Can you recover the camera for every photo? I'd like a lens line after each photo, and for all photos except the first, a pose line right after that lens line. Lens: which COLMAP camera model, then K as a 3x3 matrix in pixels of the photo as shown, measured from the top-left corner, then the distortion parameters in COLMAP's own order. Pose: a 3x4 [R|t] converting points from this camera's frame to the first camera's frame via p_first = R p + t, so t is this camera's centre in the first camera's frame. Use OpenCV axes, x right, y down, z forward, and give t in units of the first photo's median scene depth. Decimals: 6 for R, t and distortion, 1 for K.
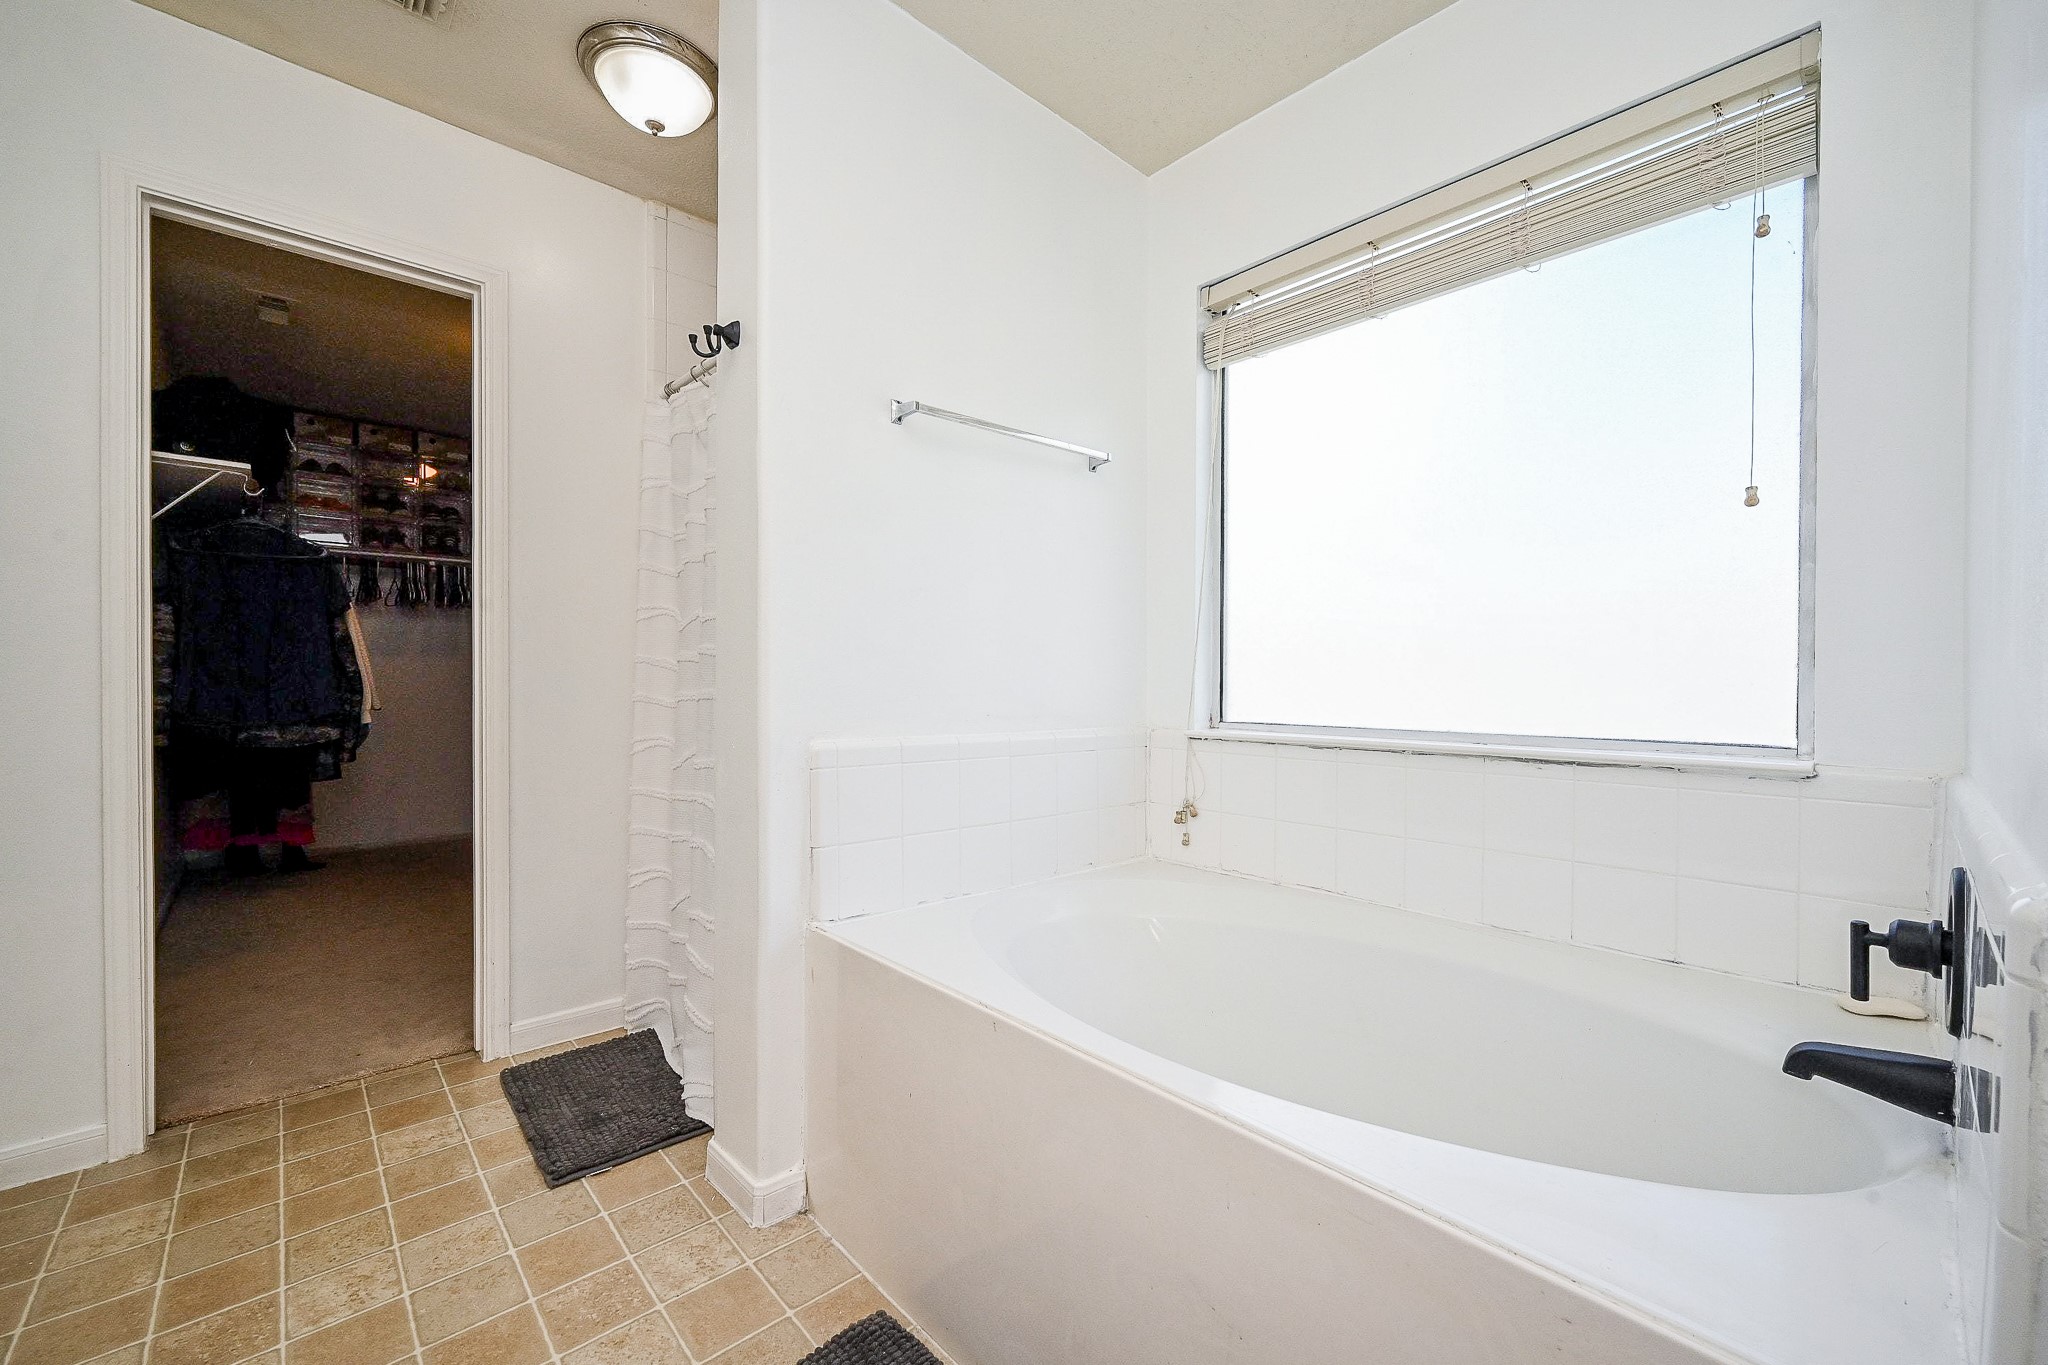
lens RADIAL K [[840.6, 0, 1024.0], [0, 840.6, 682.5], [0, 0, 1]] dist [-0.000338, 0.000494]
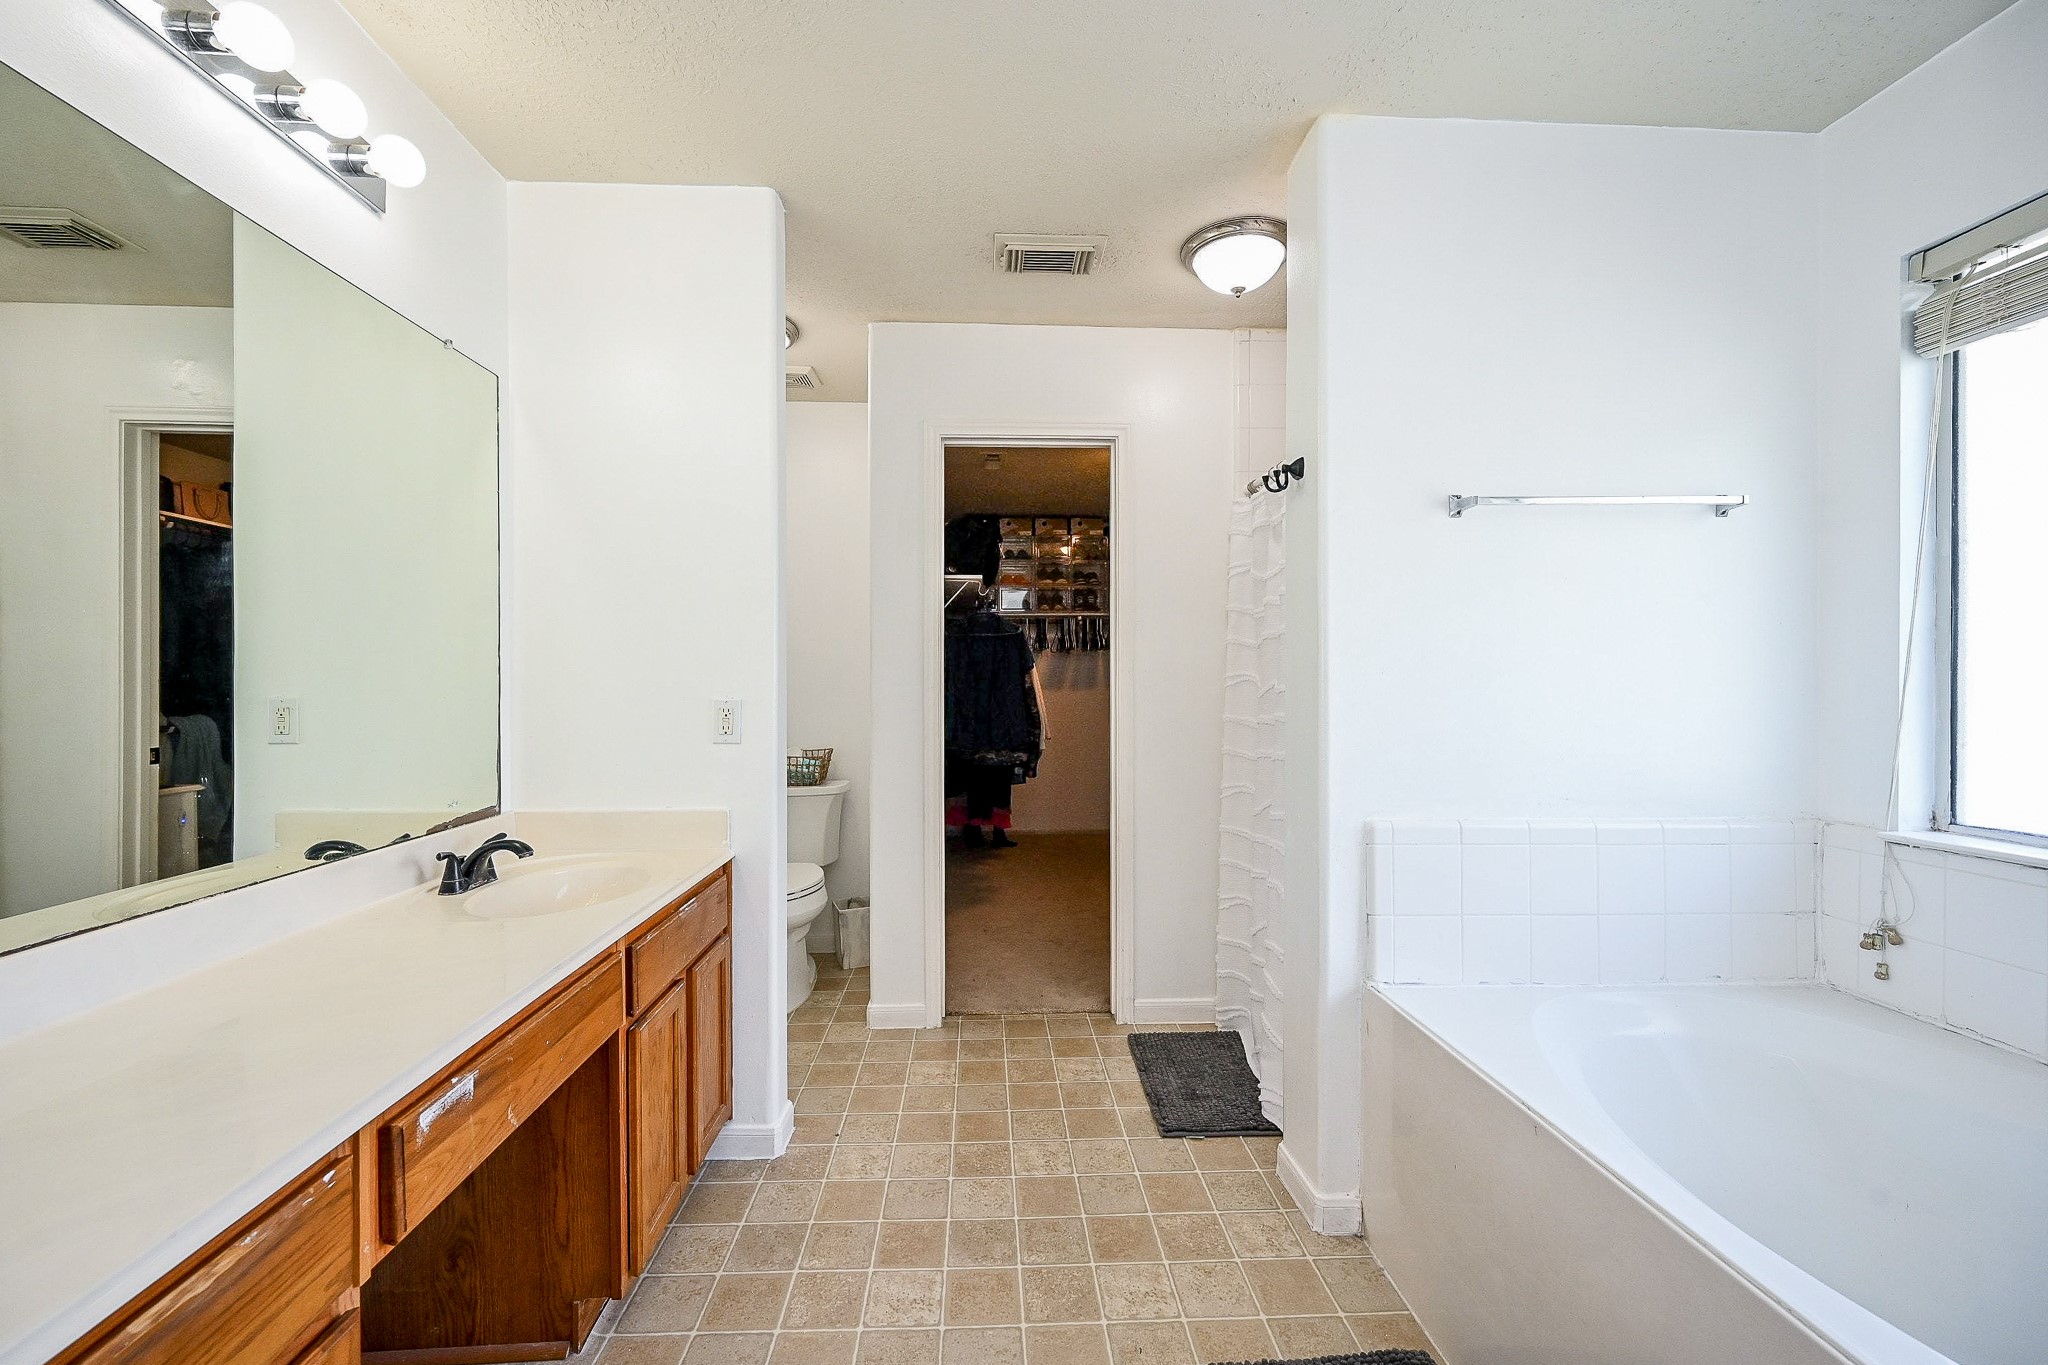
lens RADIAL K [[818.4, 0, 1005.6], [0, 818.4, 681.4], [0, 0, 1]] dist [-0.000712, -0.000105]
pose [[0.765145, -0.007495, -0.643814, 0.060211], [-0.004372, 0.999849, -0.016835, -0.066913], [0.643843, 0.015696, 0.764997, -0.111930]]
